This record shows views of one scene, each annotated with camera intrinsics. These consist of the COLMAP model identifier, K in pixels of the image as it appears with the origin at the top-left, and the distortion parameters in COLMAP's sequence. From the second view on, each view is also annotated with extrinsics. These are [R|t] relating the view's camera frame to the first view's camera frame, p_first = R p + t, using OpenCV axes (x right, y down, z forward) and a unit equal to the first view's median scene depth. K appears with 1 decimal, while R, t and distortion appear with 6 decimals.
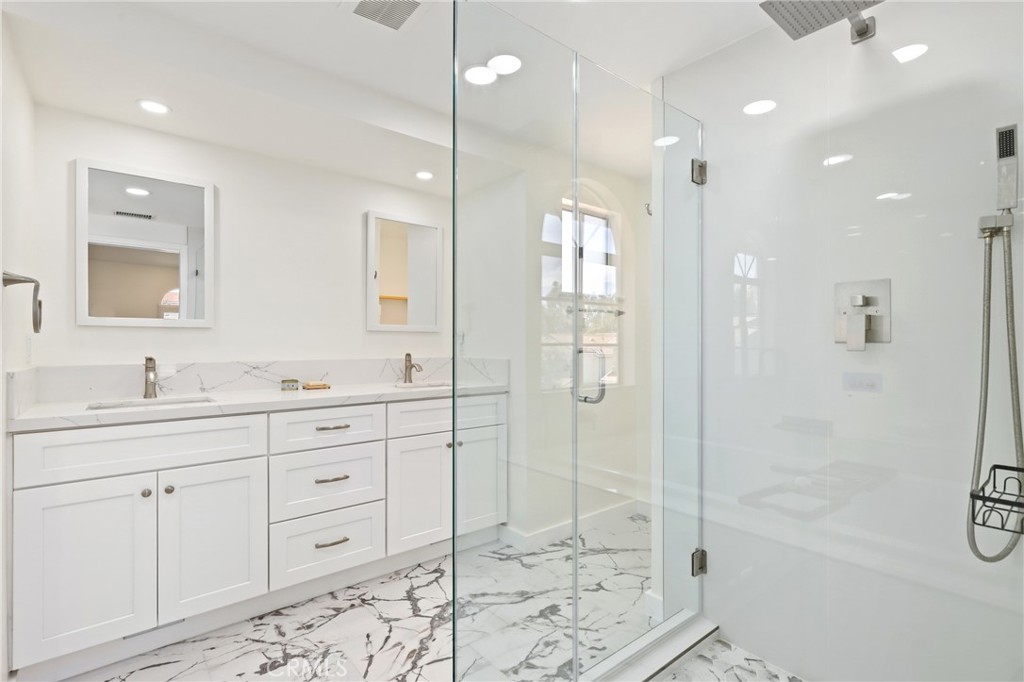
lens RADIAL K [[473.6, 0, 518.7], [0, 473.6, 345.8], [0, 0, 1]] dist [0.000020, 0.000097]
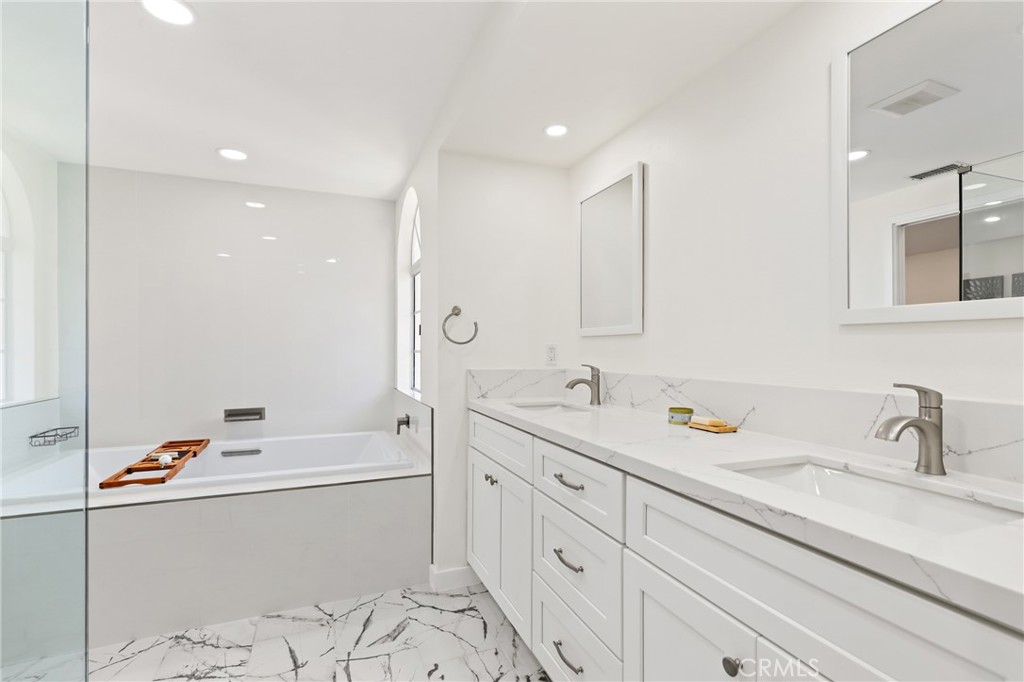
lens RADIAL K [[473.6, 0, 518.7], [0, 473.6, 345.8], [0, 0, 1]] dist [0.000020, 0.000097]
pose [[-0.299351, -0.005421, -0.954128, 0.252303], [-0.006709, 0.999971, -0.003576, -0.013560], [0.954119, 0.005330, -0.299379, 1.090438]]
